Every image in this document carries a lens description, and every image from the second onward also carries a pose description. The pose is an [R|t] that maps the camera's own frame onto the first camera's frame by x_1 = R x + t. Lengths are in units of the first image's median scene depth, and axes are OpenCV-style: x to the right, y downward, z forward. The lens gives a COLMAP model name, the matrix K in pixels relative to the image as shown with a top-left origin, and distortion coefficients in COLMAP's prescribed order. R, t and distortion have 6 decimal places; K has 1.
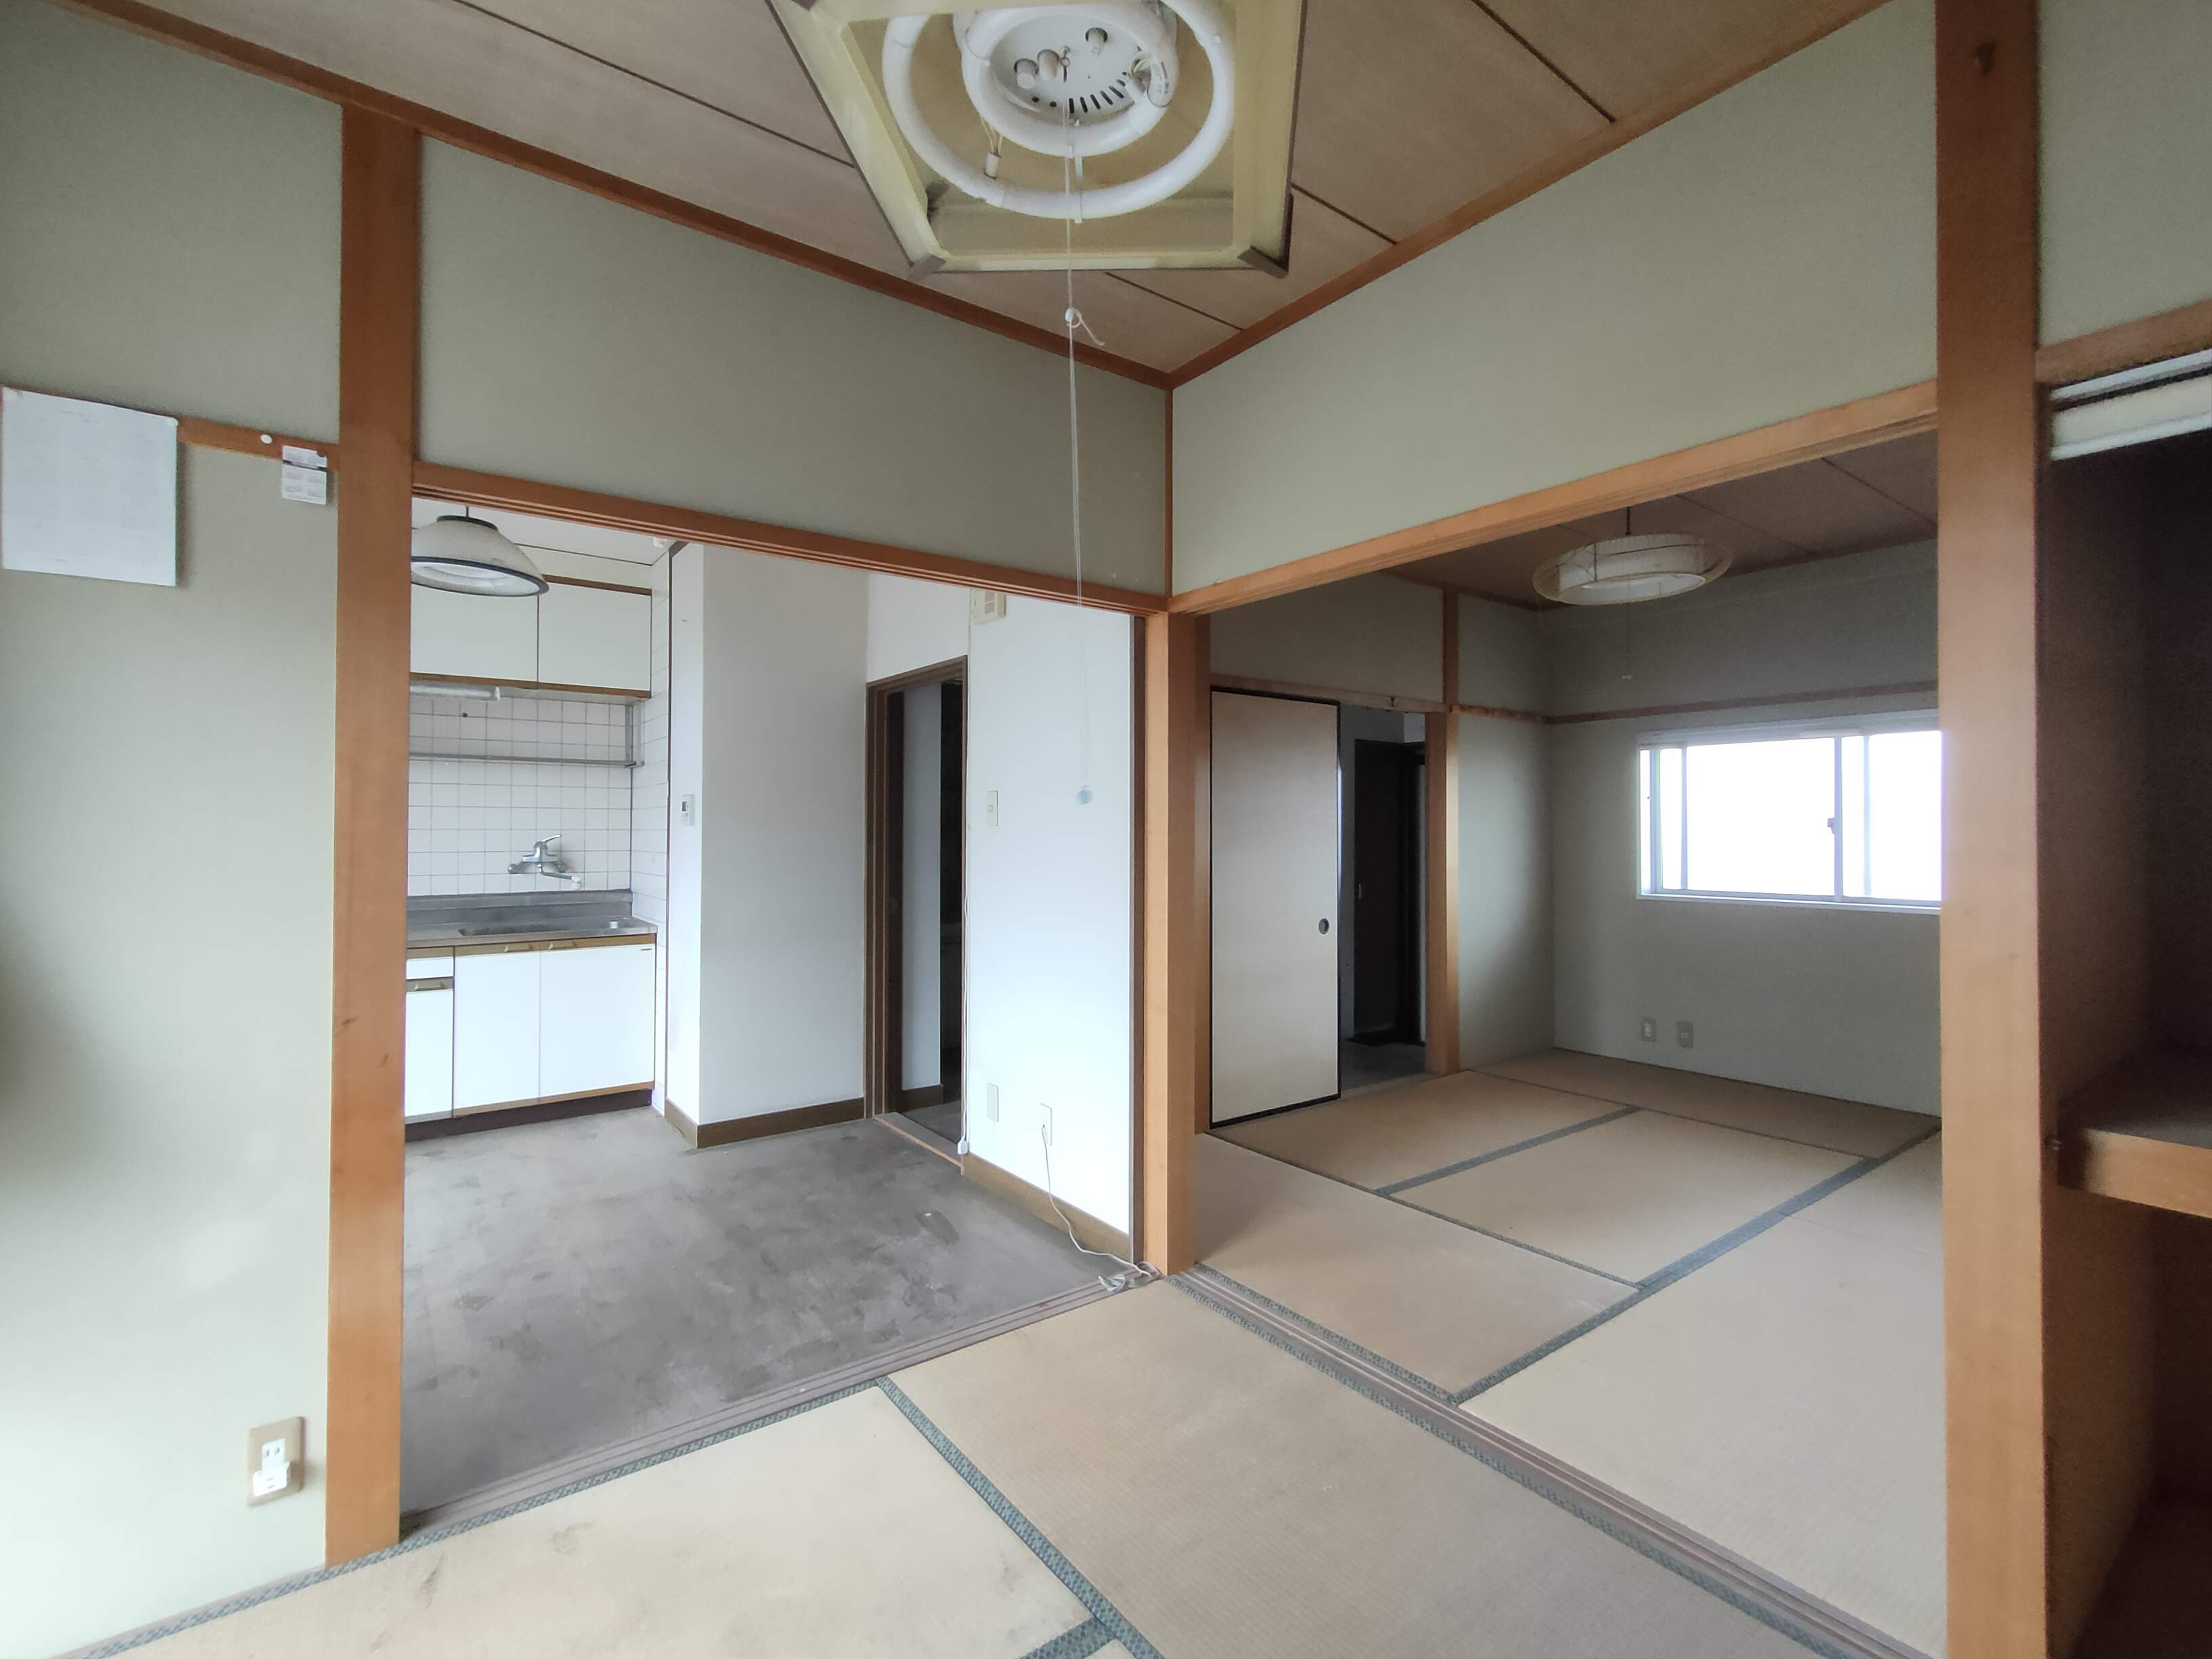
lens RADIAL K [[986.6, 0, 1099.0], [0, 986.6, 818.3], [0, 0, 1]] dist [-0.000622, -0.000146]
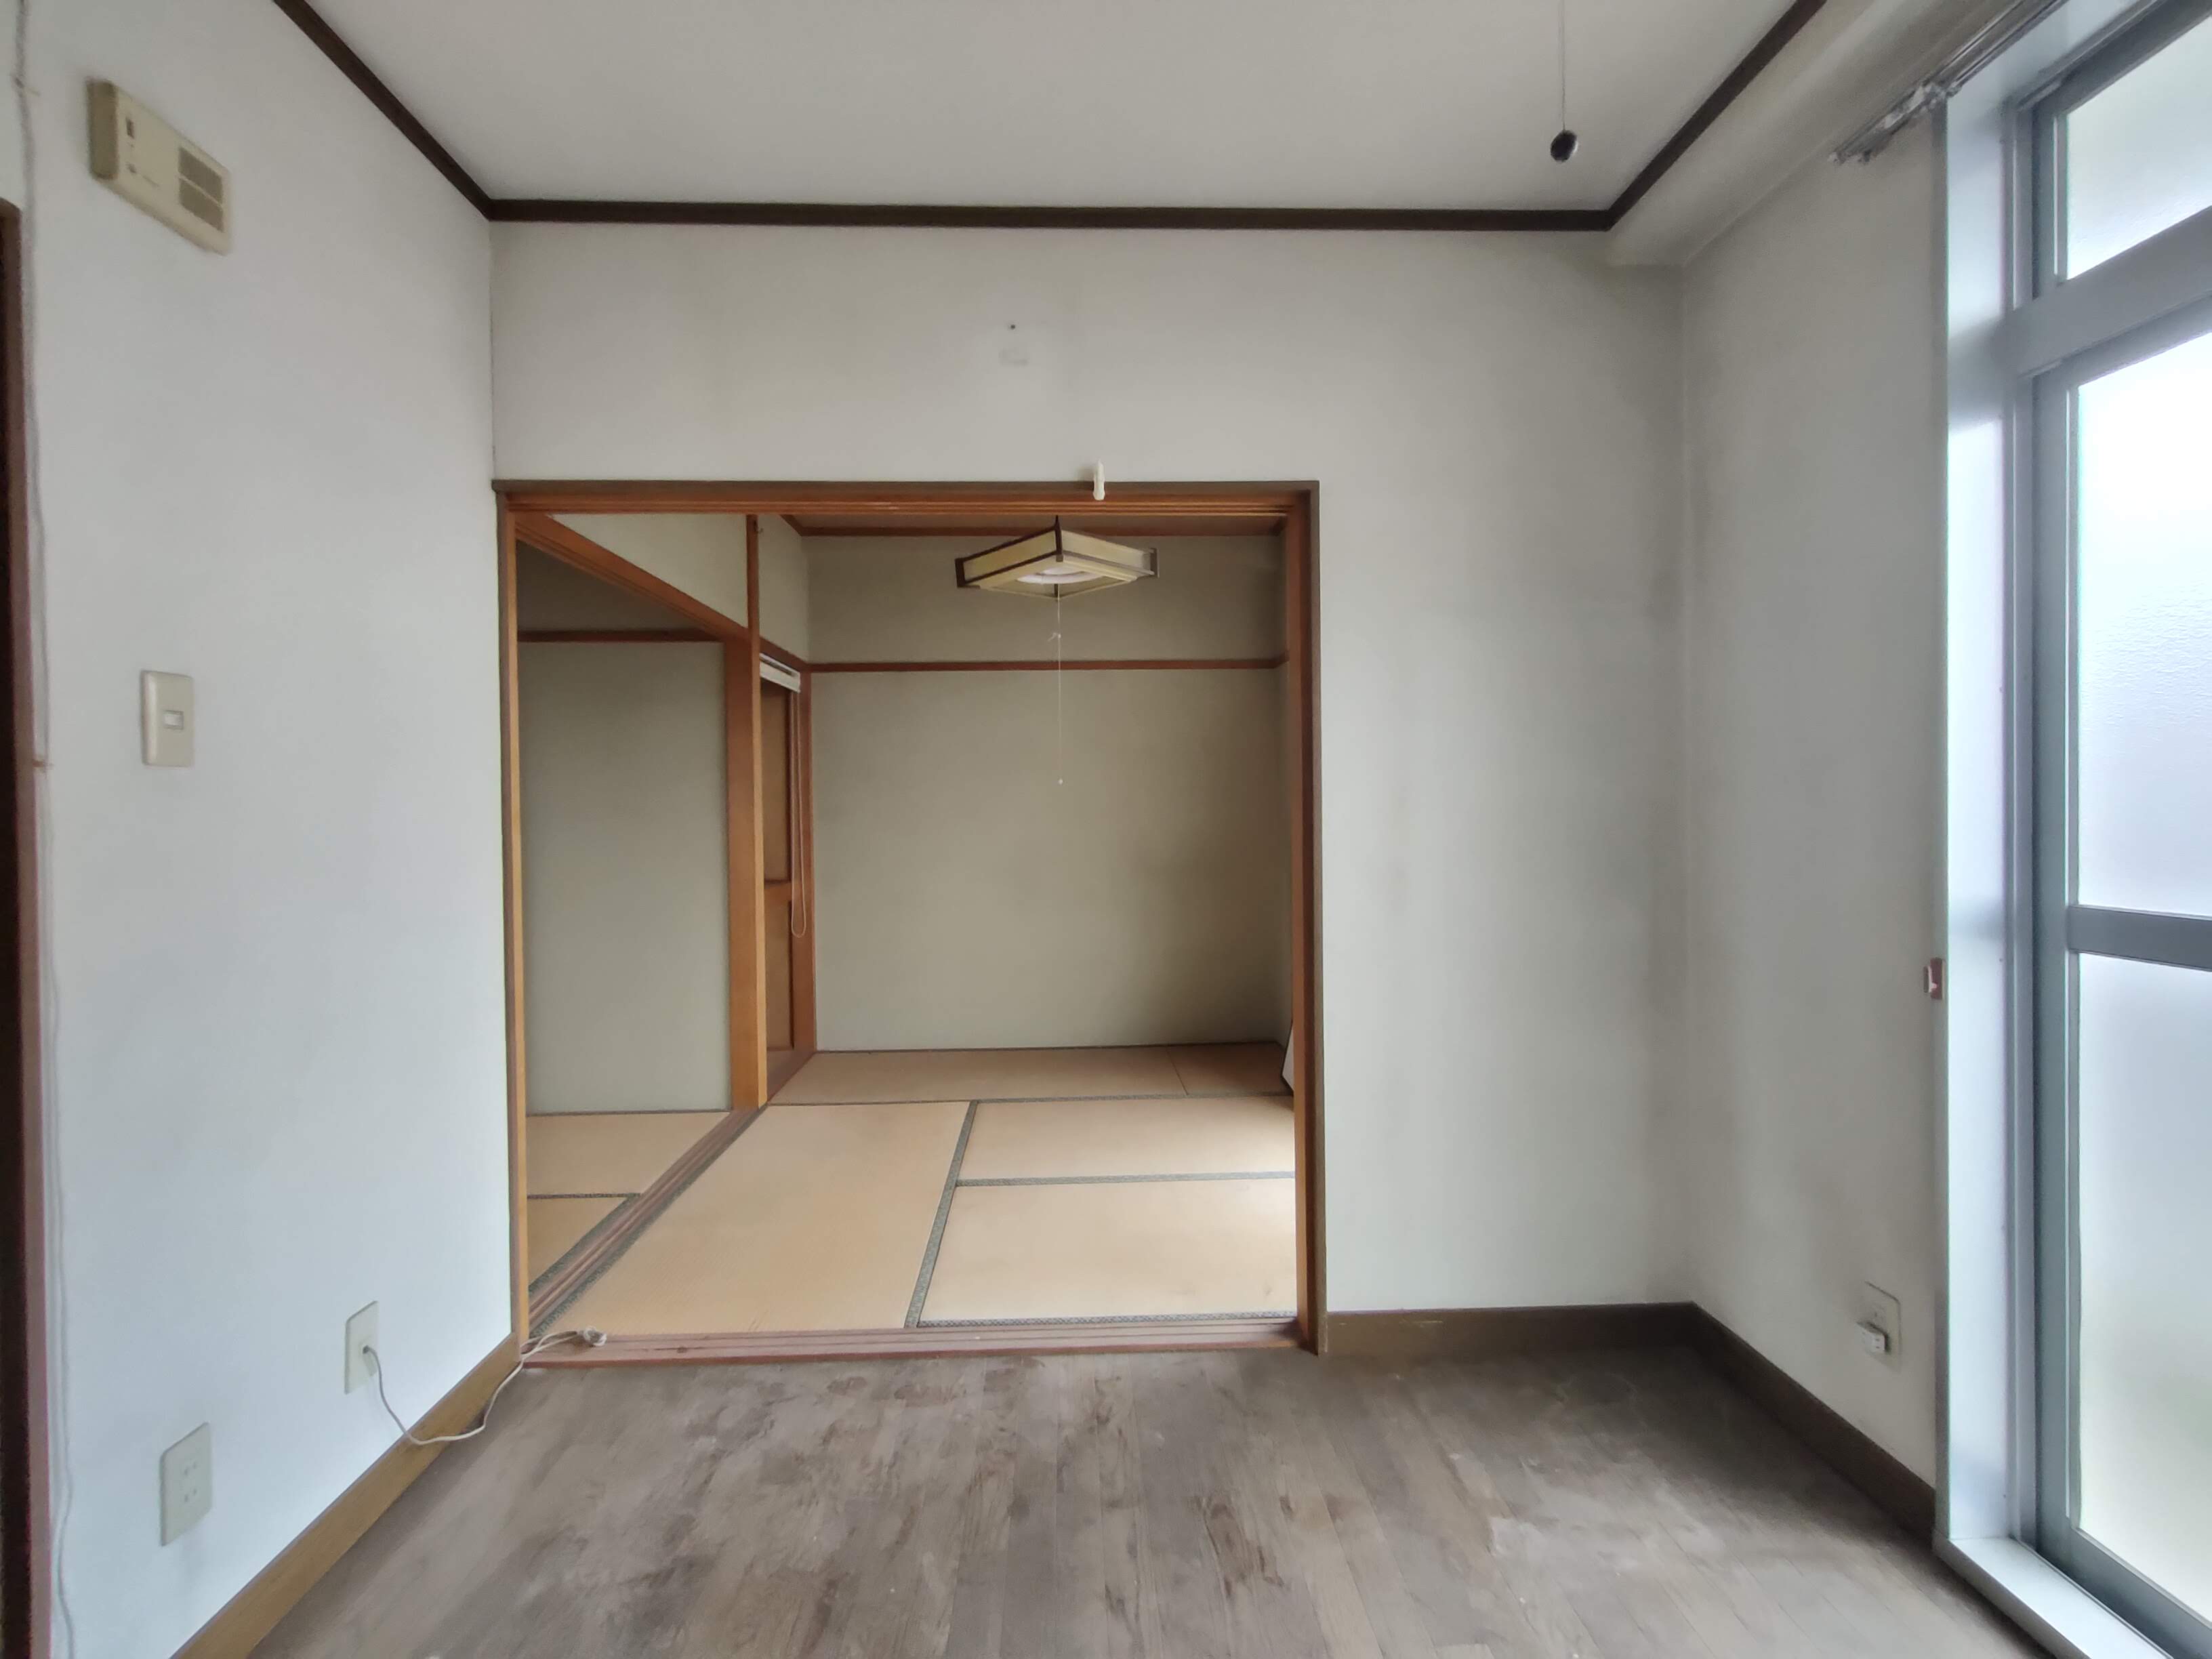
lens RADIAL K [[986.6, 0, 1099.0], [0, 986.6, 818.3], [0, 0, 1]] dist [-0.000622, -0.000146]
pose [[-0.823980, -0.000224, 0.566619, -0.472248], [0.000063, 1.000000, 0.000486, 0.021924], [-0.566619, 0.000436, -0.823980, 0.851310]]
